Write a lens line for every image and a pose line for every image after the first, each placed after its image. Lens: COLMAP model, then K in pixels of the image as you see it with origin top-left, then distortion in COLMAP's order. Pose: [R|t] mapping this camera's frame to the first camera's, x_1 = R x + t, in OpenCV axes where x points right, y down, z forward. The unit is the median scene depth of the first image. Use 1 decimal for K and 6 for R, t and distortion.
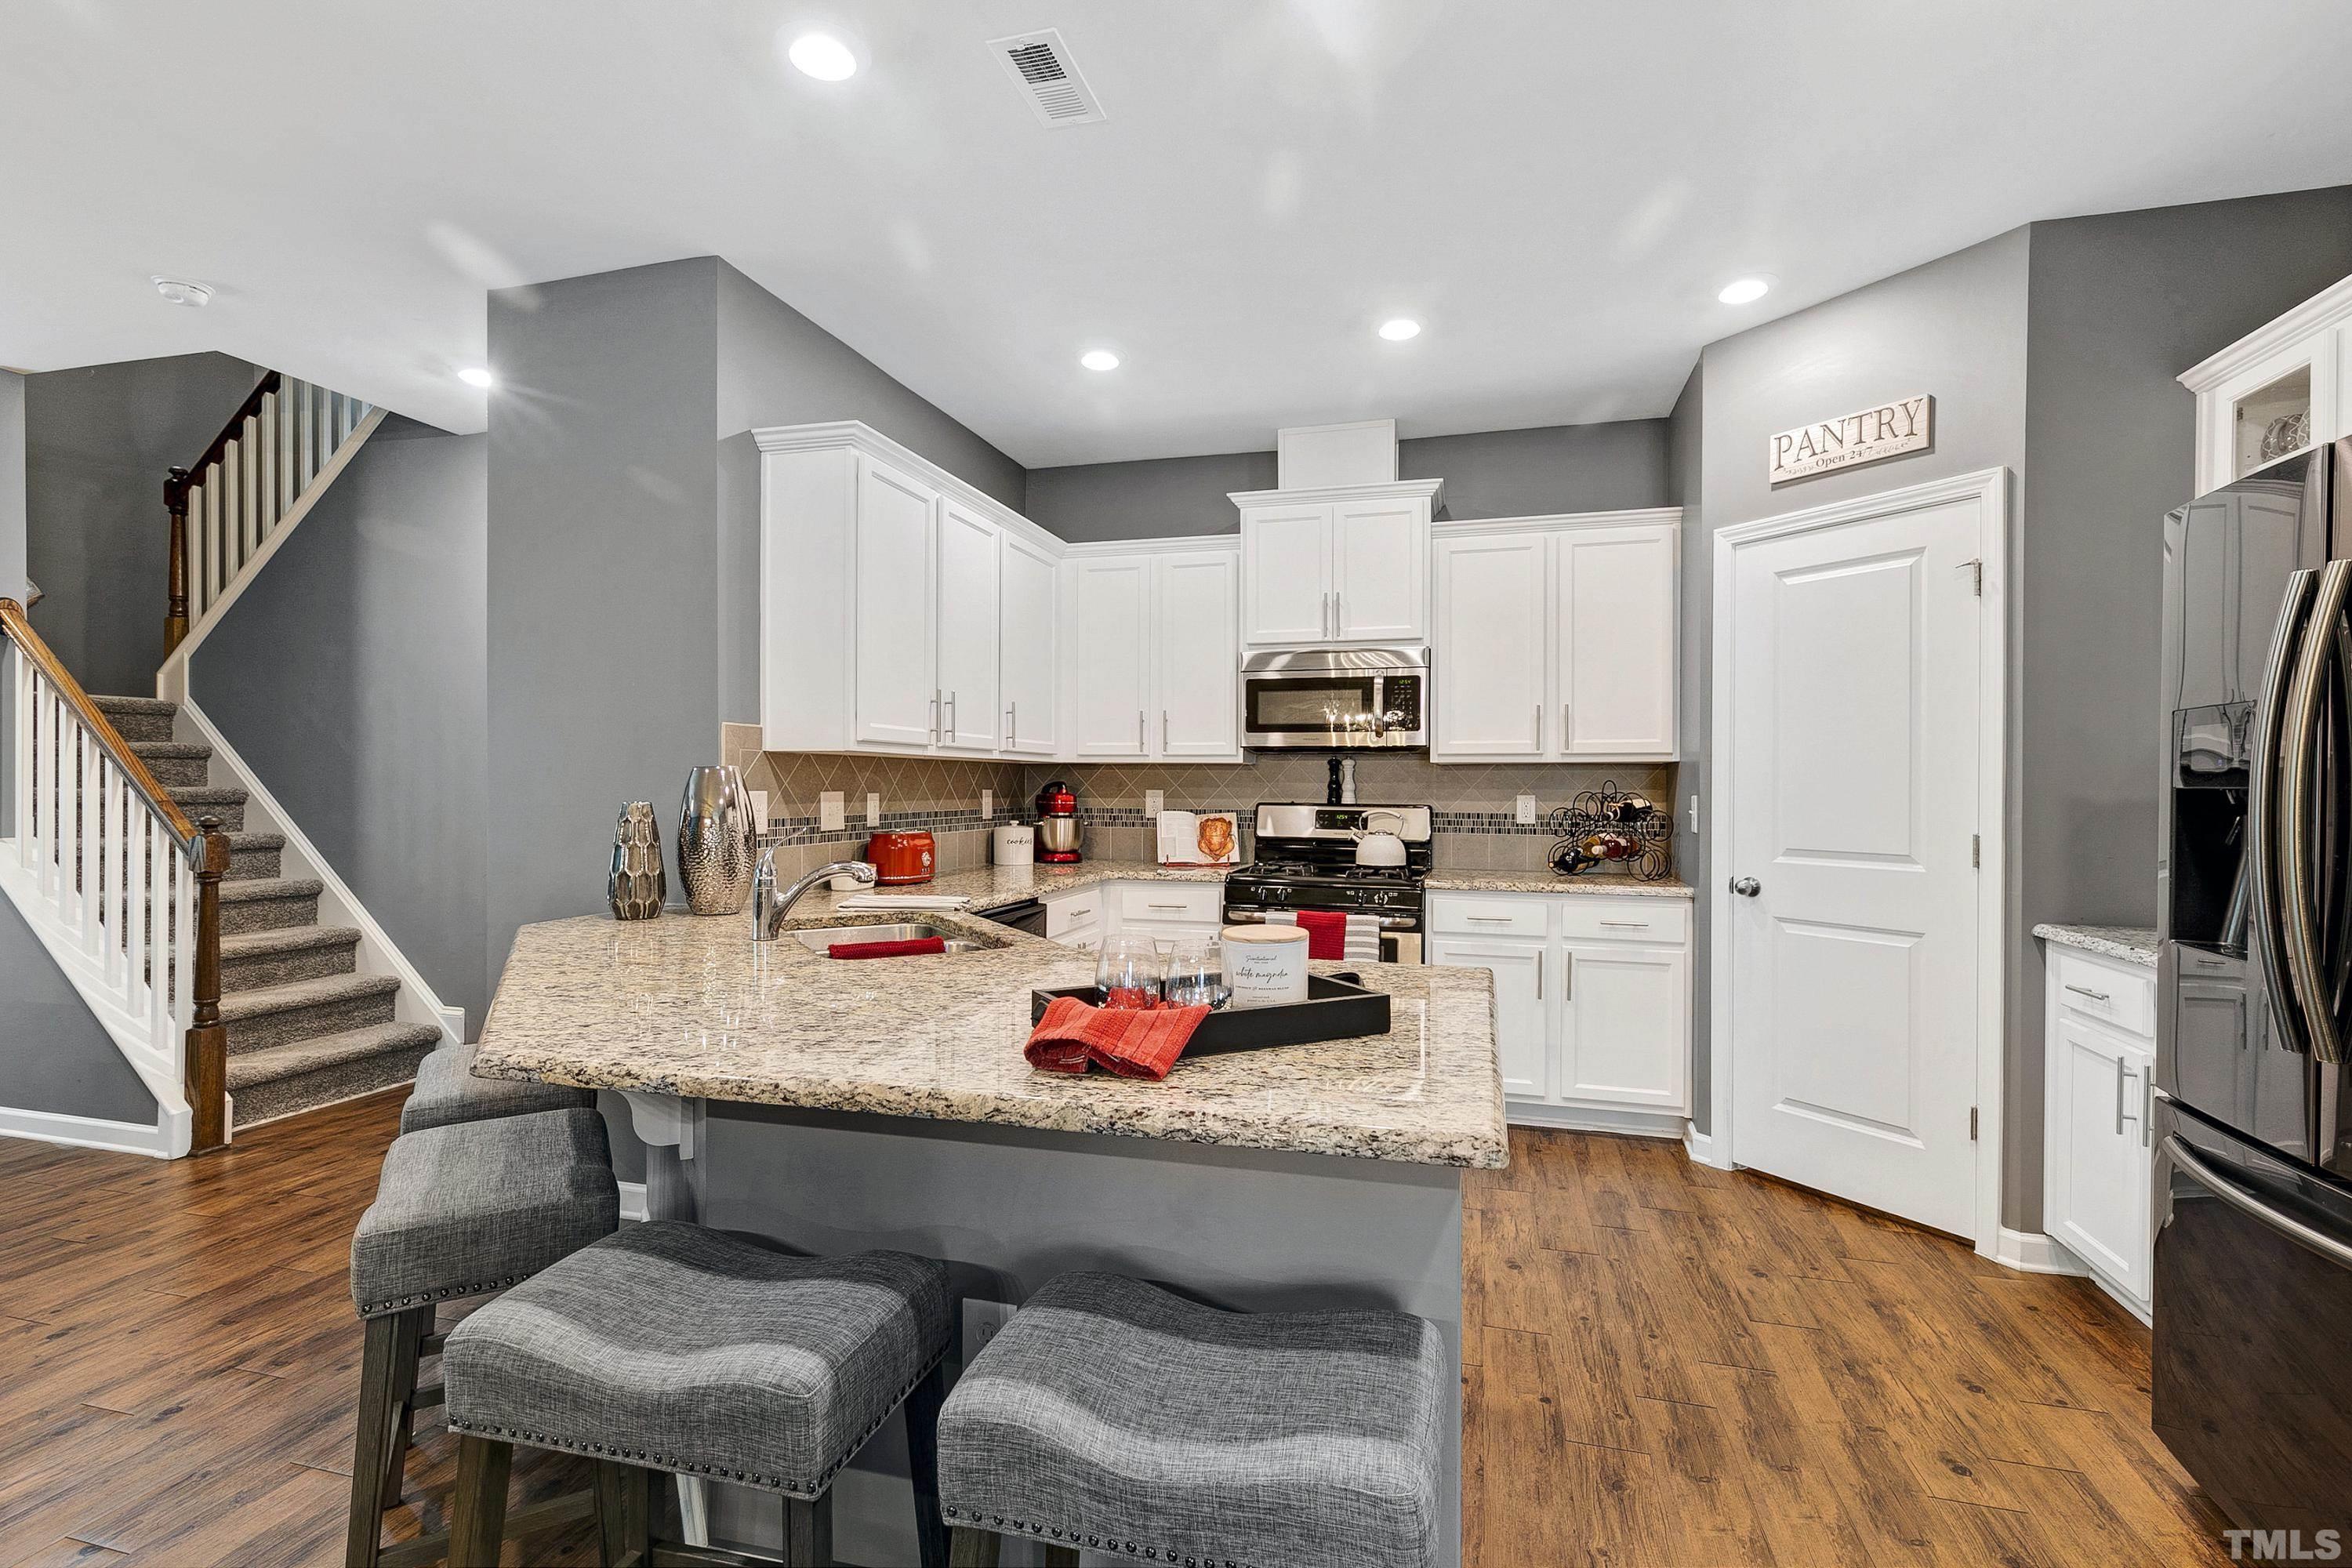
lens RADIAL K [[1092.4, 0, 1154.2], [0, 1092.4, 779.4], [0, 0, 1]] dist [0.004238, 0.000001]
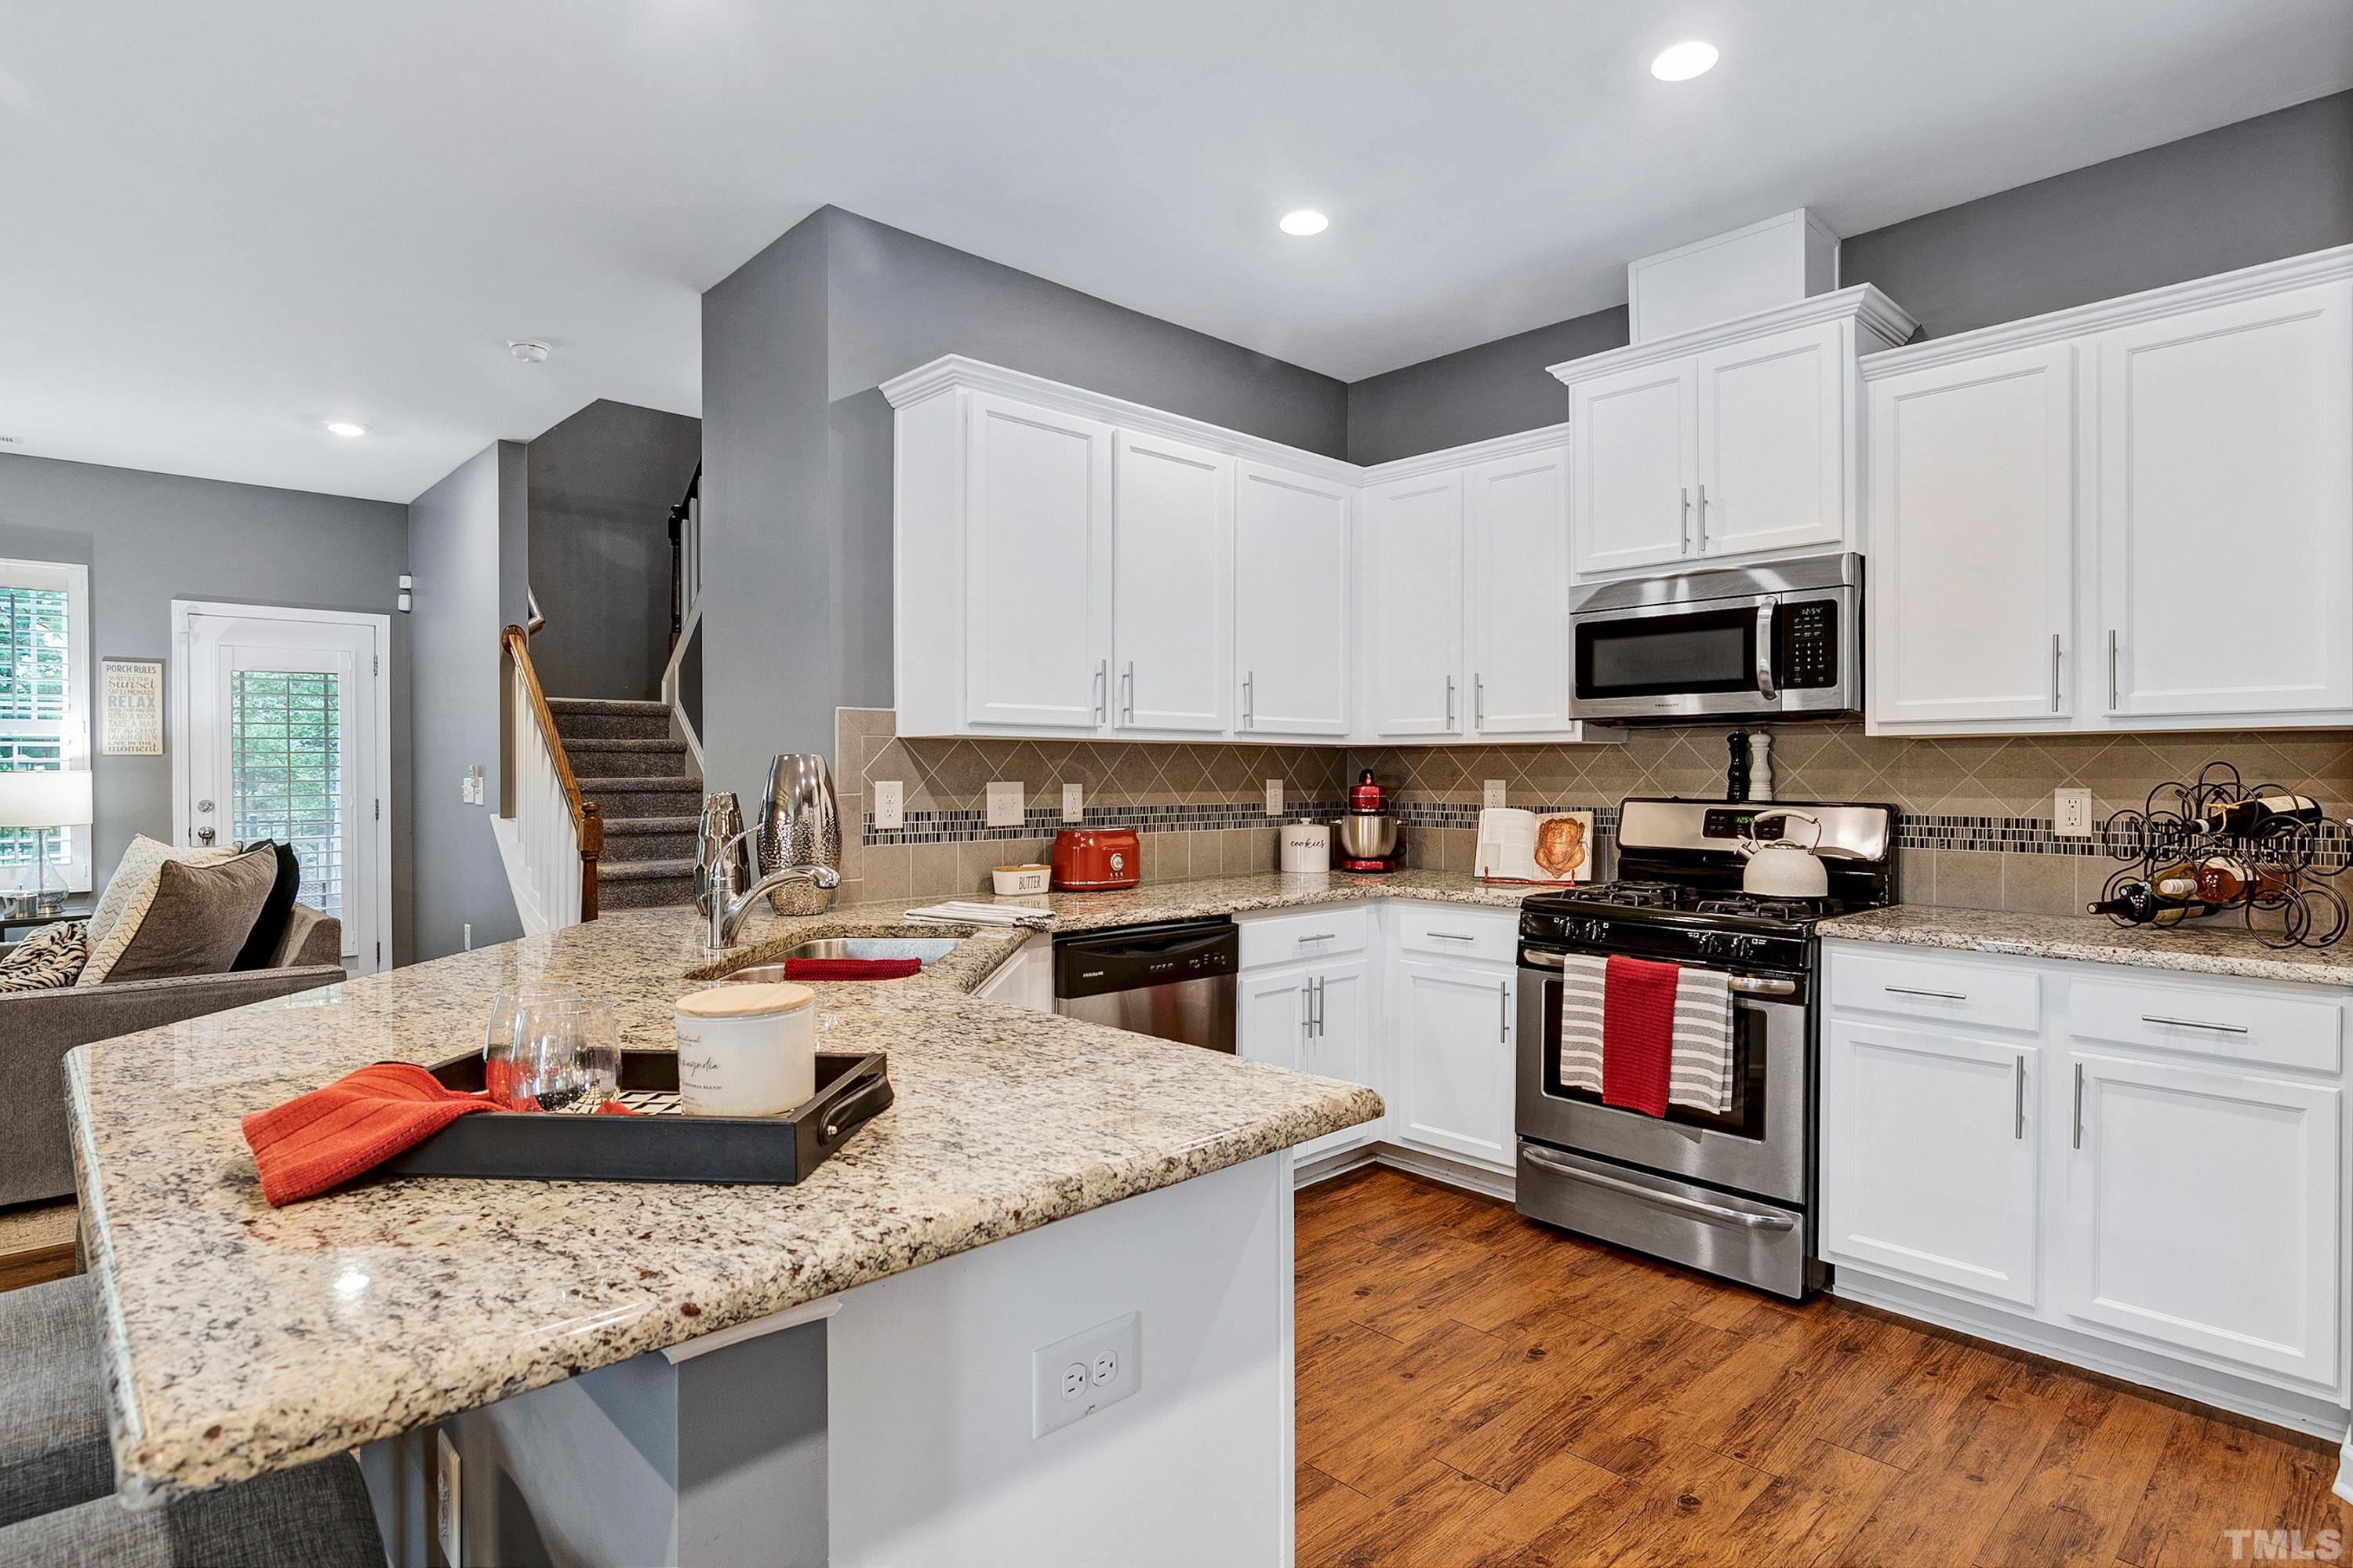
lens RADIAL K [[1204.2, 0, 1145.1], [0, 1204.2, 771.4], [0, 0, 1]] dist [-0.002225, -0.000311]
pose [[0.857144, -0.004107, -0.515061, 0.260204], [0.005629, 0.999983, 0.001393, 0.001585], [0.515046, -0.004093, 0.857153, 0.192775]]
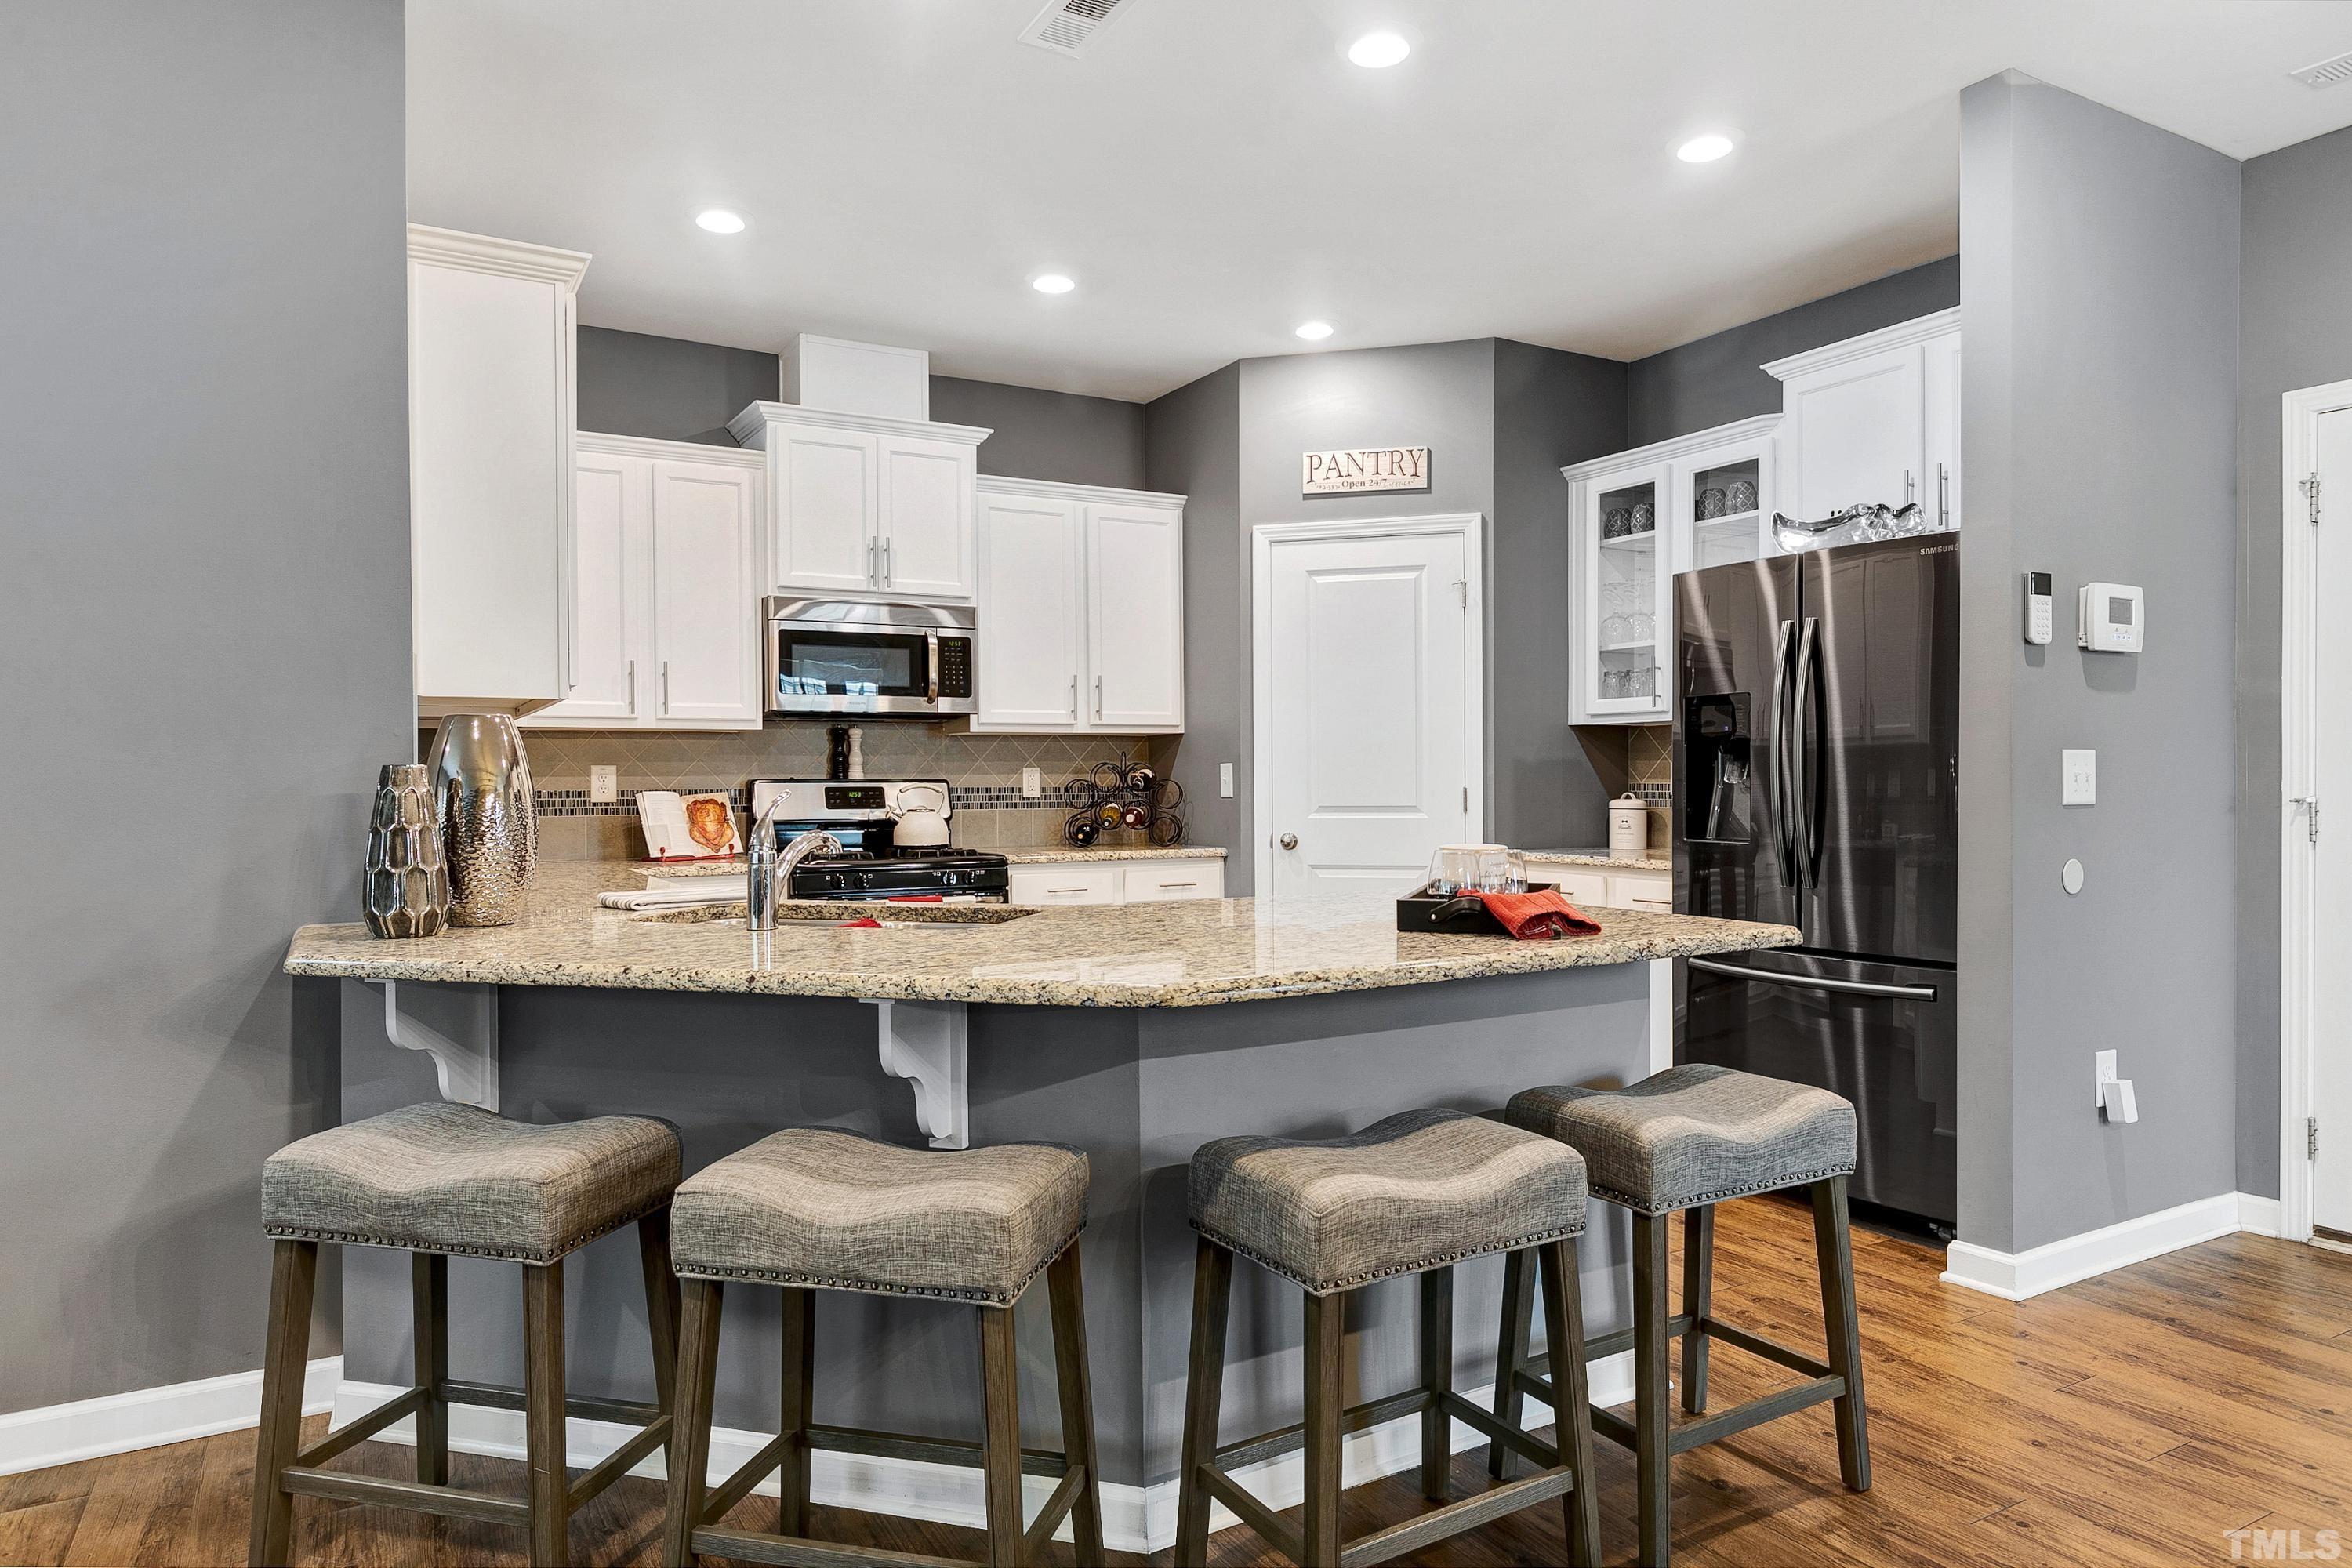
lens RADIAL K [[1454.8, 0, 1164.9], [0, 1454.8, 787.5], [0, 0, 1]] dist [0.000789, -0.003459]
pose [[0.692888, -0.013420, 0.720920, -0.536785], [0.007787, 0.999908, 0.011130, 0.019727], [-0.721003, -0.002098, 0.692928, 0.026240]]
